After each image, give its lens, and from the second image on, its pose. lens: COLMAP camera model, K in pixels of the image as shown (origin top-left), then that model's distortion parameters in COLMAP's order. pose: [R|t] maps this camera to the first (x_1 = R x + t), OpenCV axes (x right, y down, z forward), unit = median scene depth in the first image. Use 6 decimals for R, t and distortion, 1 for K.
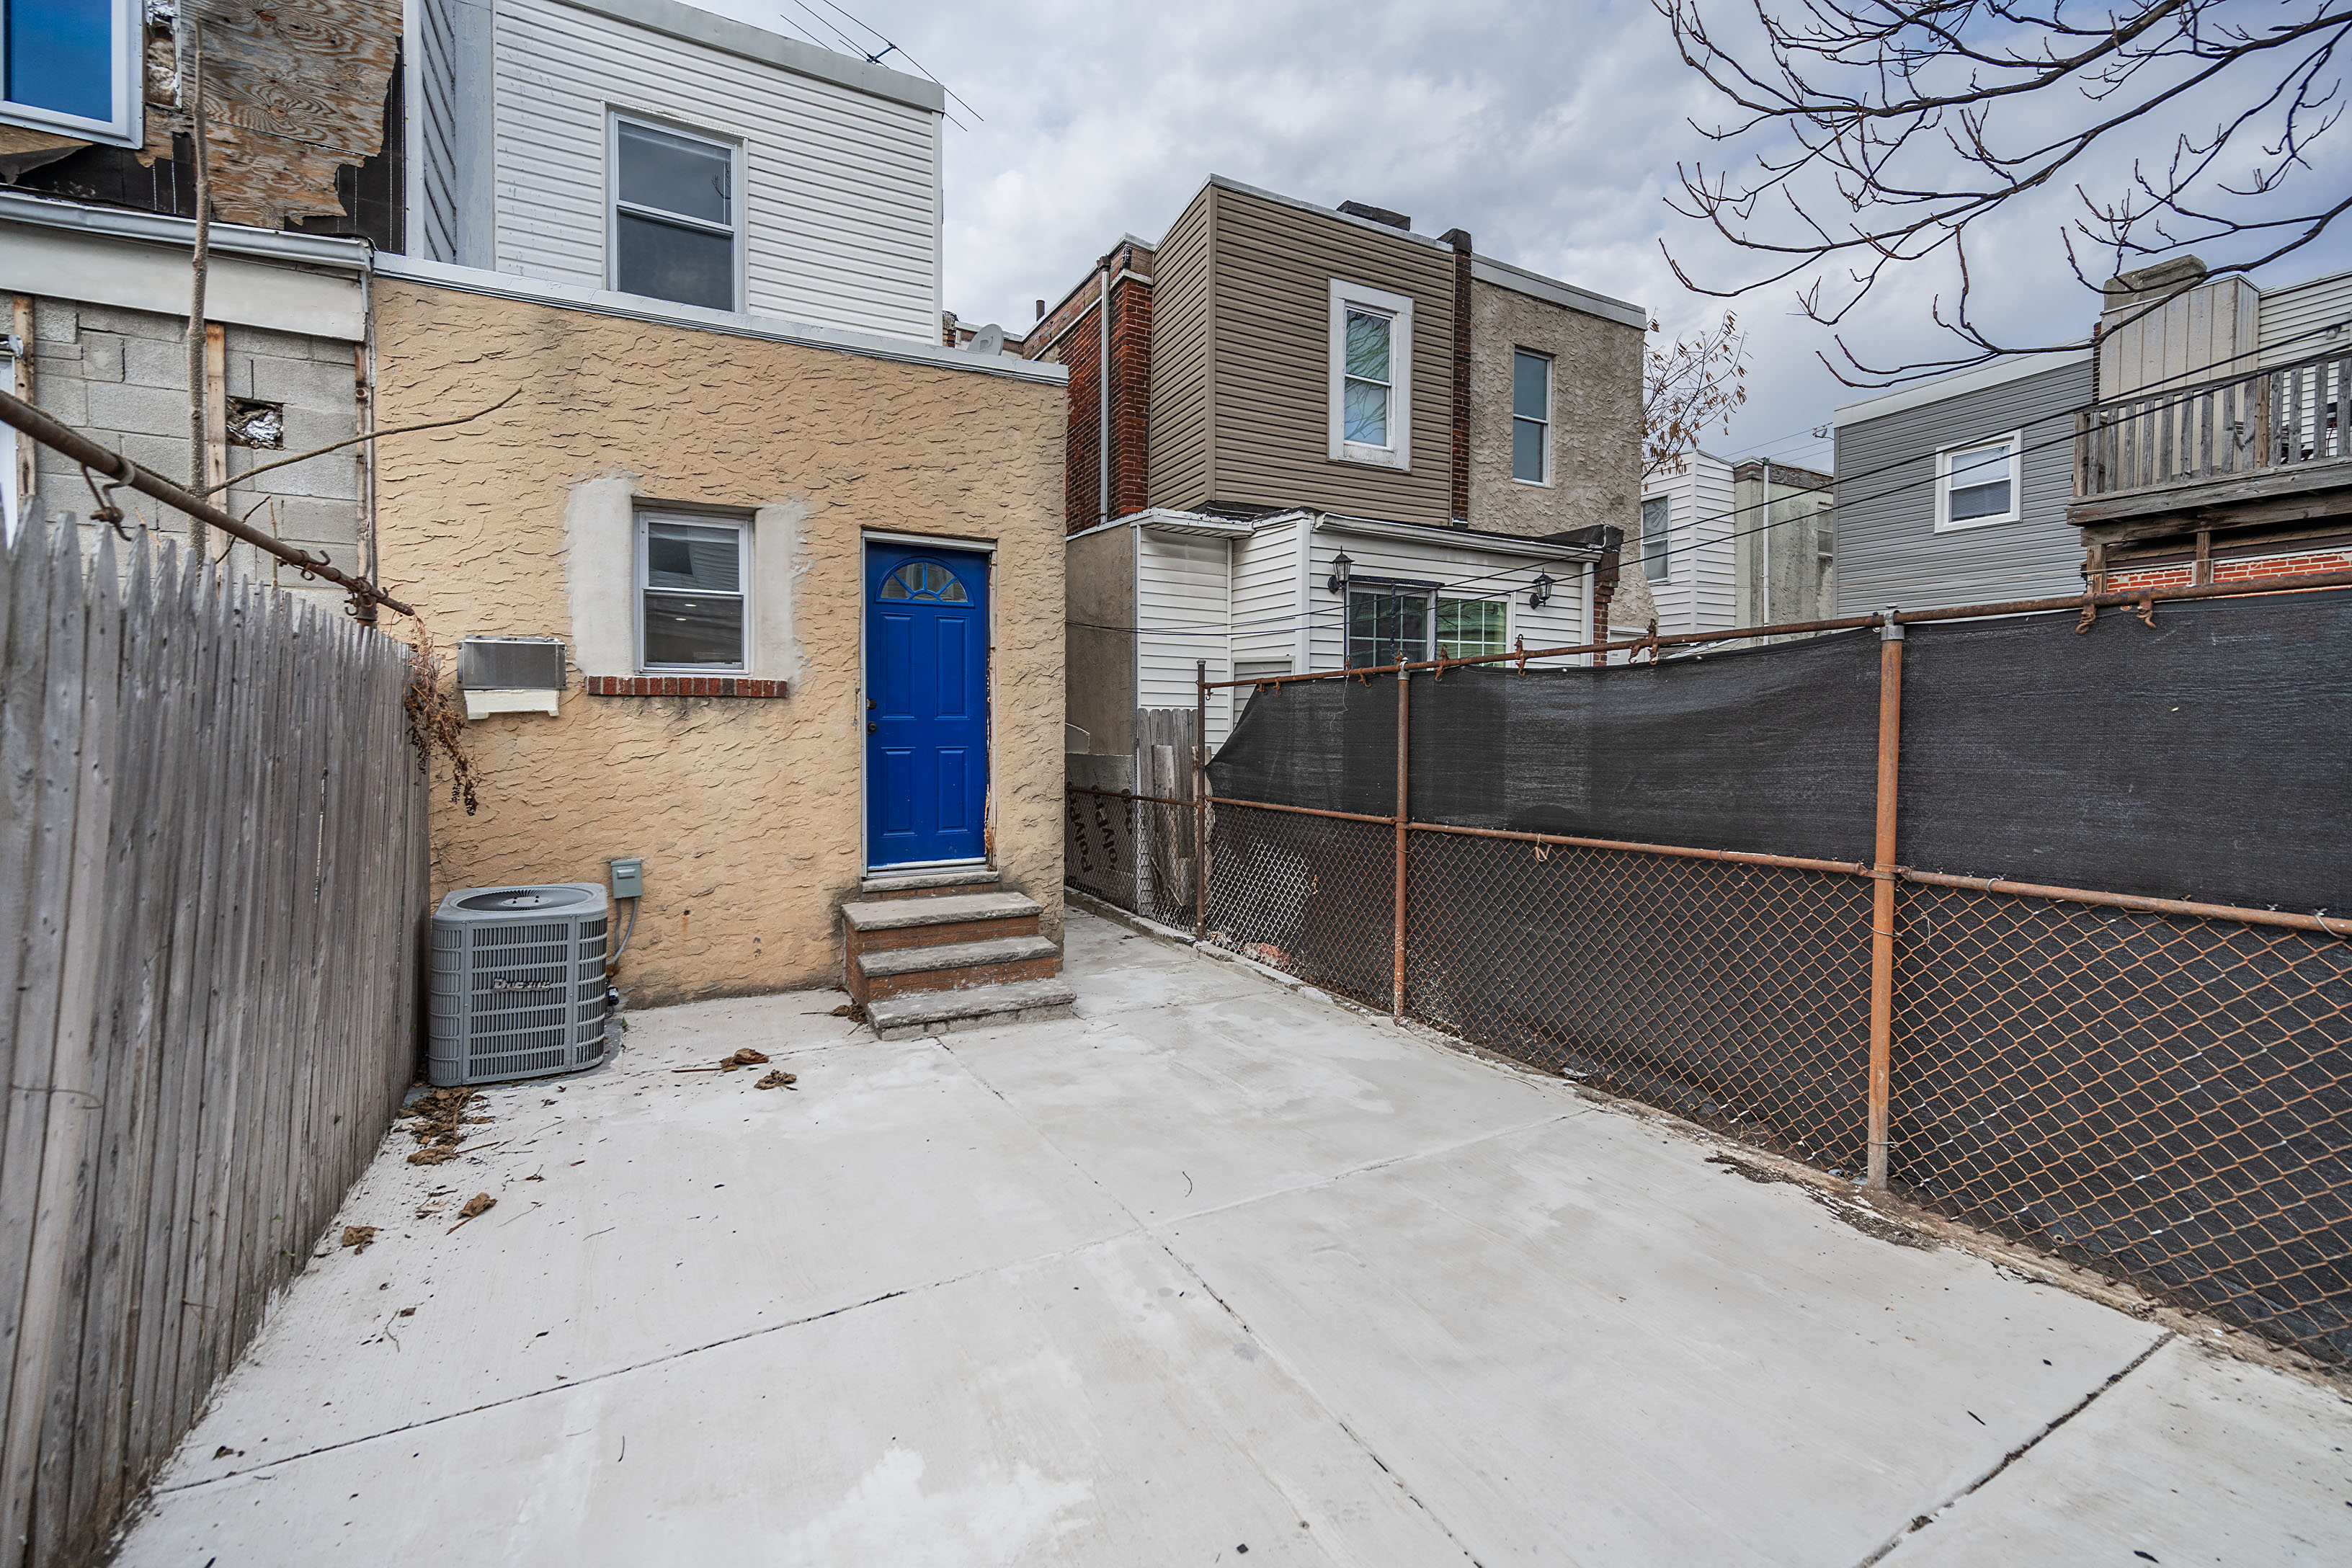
lens RADIAL K [[950.1, 0, 1169.0], [0, 950.1, 740.6], [0, 0, 1]] dist [-0.000580, -0.000209]
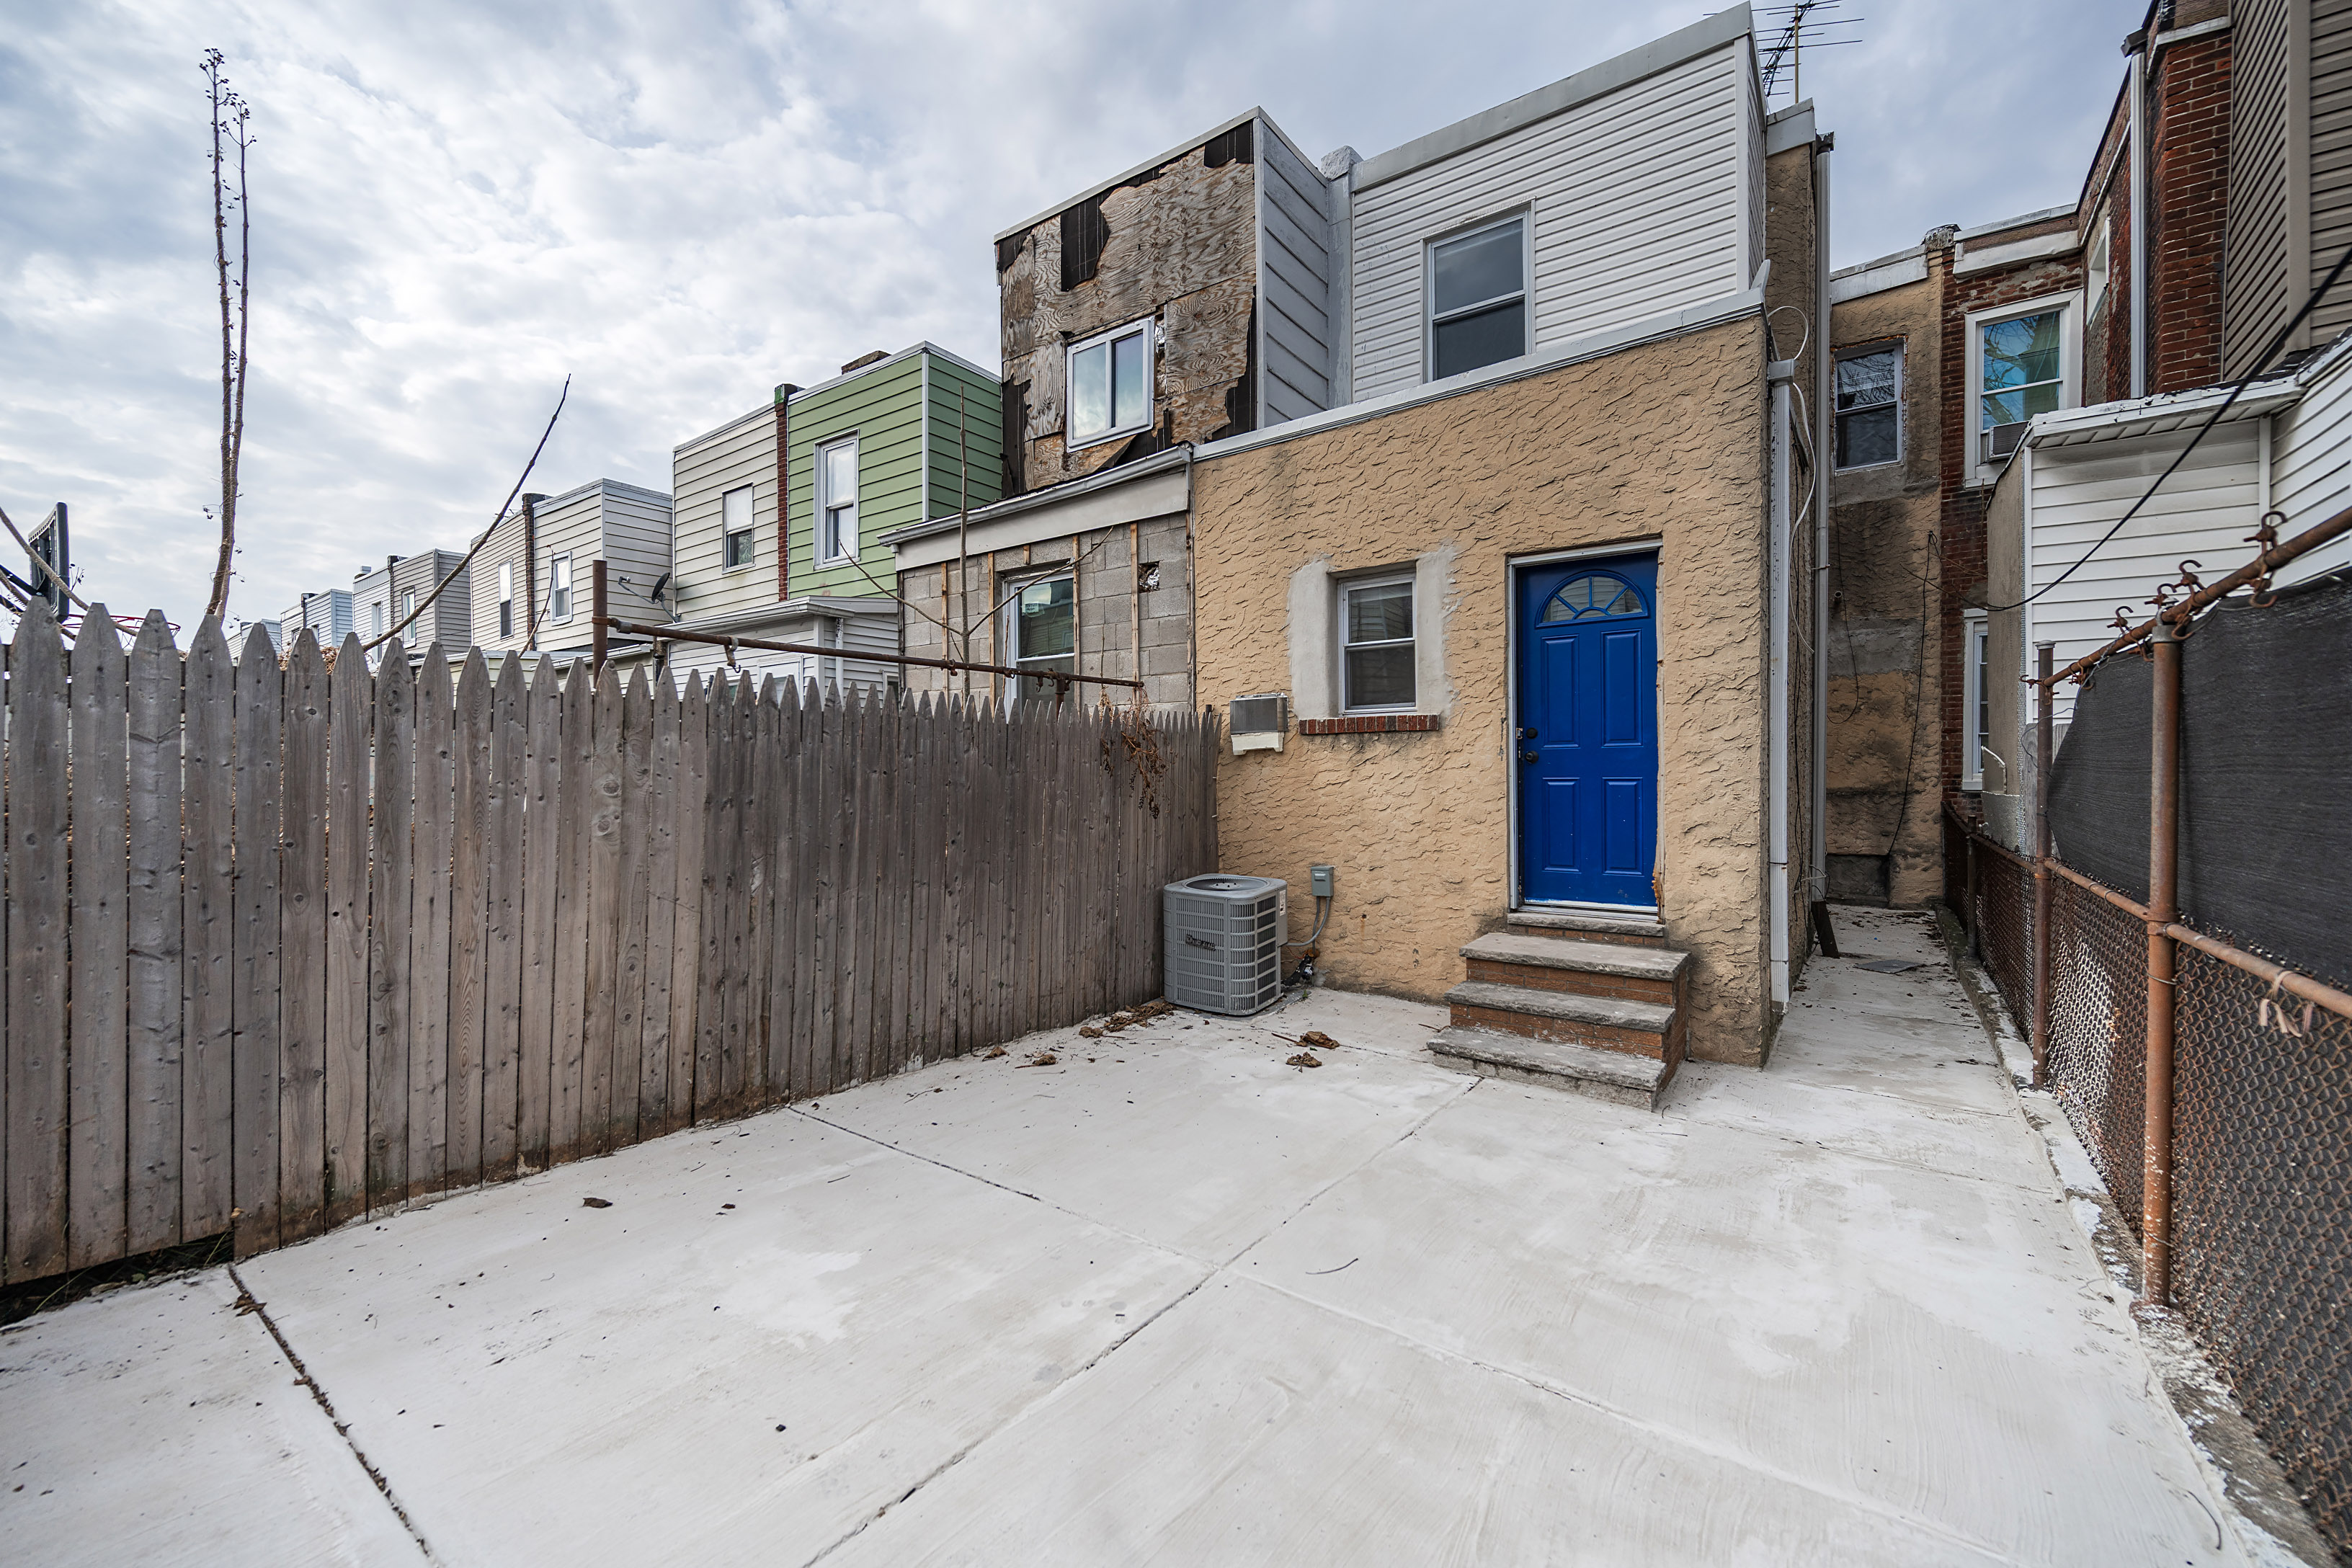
lens RADIAL K [[928.5, 0, 1195.5], [0, 928.5, 774.1], [0, 0, 1]] dist [-0.003016, 0.000626]
pose [[0.450082, -0.000804, -0.892987, 0.444464], [-0.004971, 0.999982, -0.003406, 0.010092], [0.892973, 0.005972, 0.450070, 0.306895]]
